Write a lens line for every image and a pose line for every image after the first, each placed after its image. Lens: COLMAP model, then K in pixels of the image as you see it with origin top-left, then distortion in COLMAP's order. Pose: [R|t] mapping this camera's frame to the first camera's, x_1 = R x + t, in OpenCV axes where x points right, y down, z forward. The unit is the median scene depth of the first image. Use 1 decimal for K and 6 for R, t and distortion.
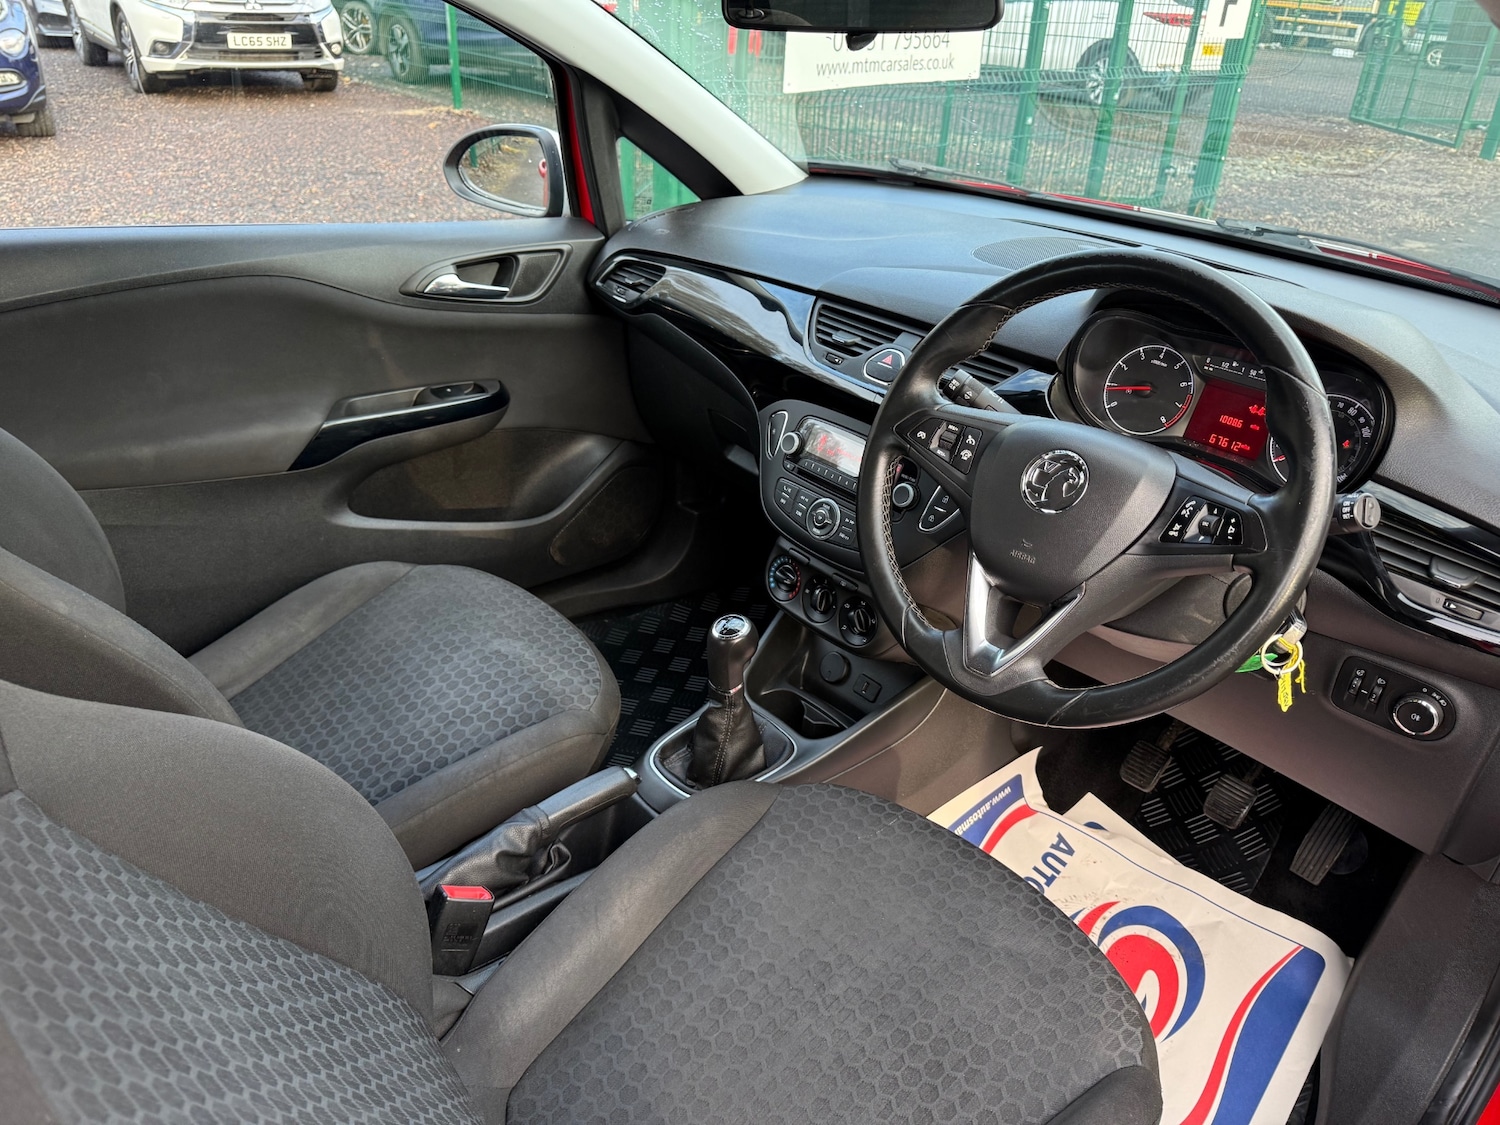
lens RADIAL K [[1089.5, 0, 750.0], [0, 1089.5, 562.5], [0, 0, 1]] dist [0.070019, -0.038417]
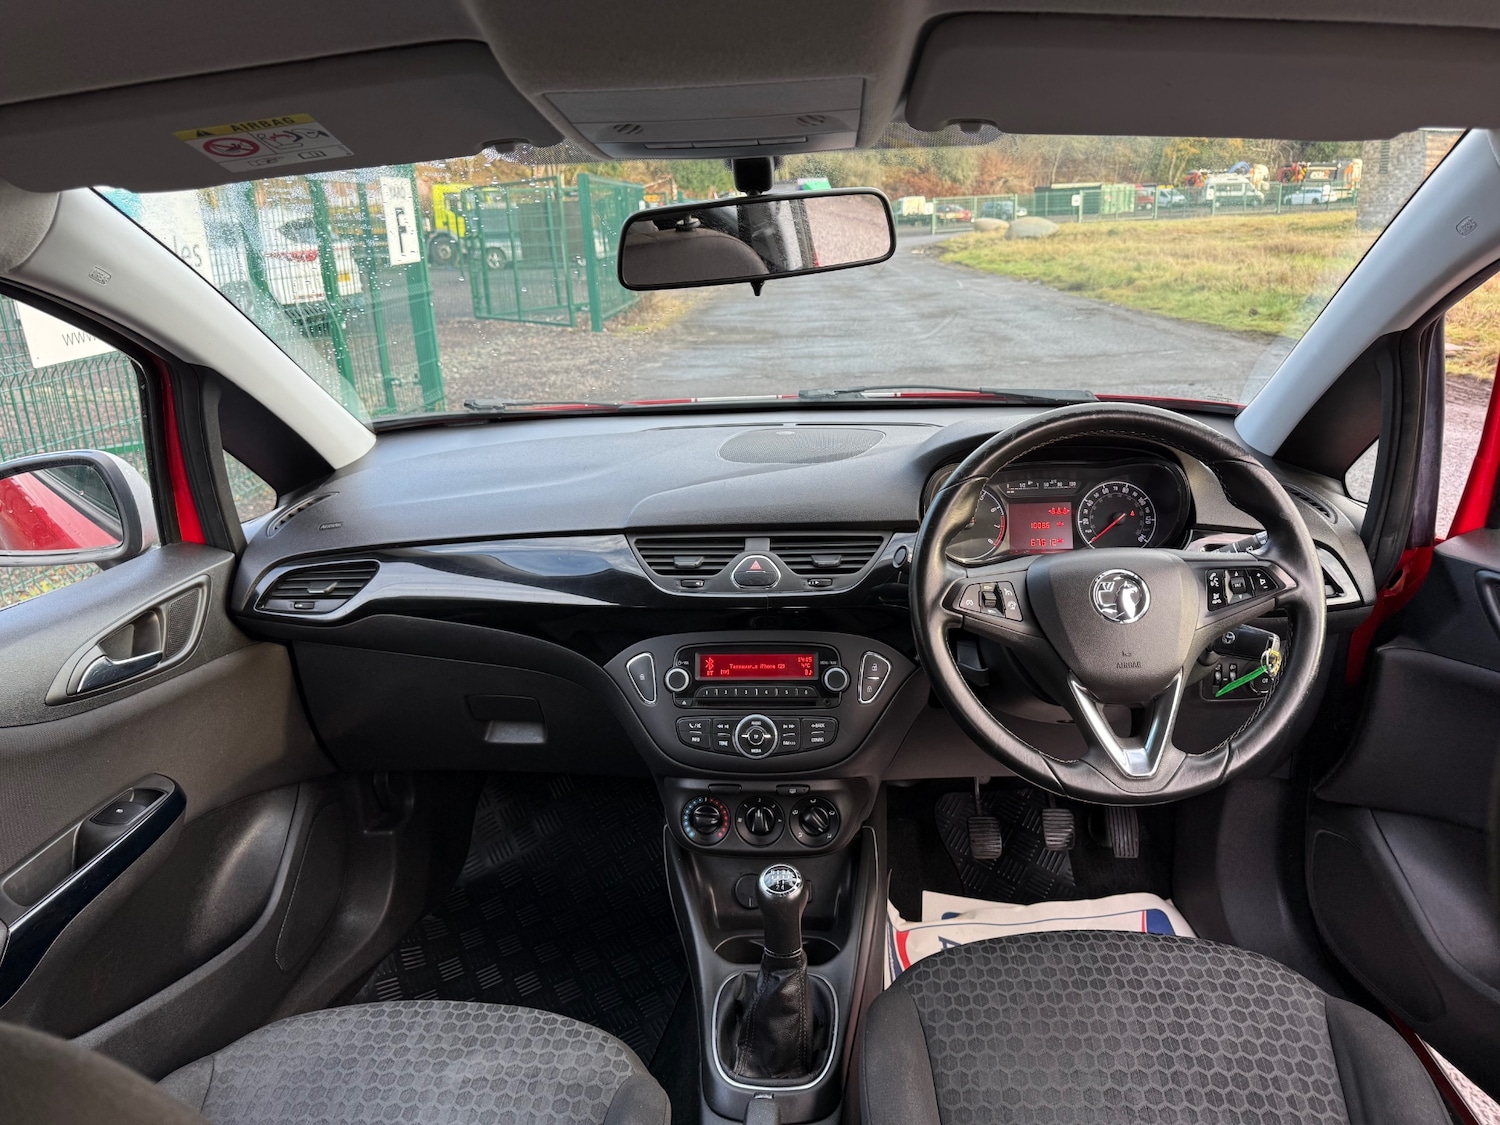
lens RADIAL K [[1101.0, 0, 750.0], [0, 1101.0, 562.5], [0, 0, 1]] dist [0.003377, 0.003088]
pose [[0.725327, -0.287598, 0.625450, -0.401601], [0.393627, 0.918639, -0.034071, -0.120722], [-0.564764, 0.270906, 0.779520, 0.155974]]
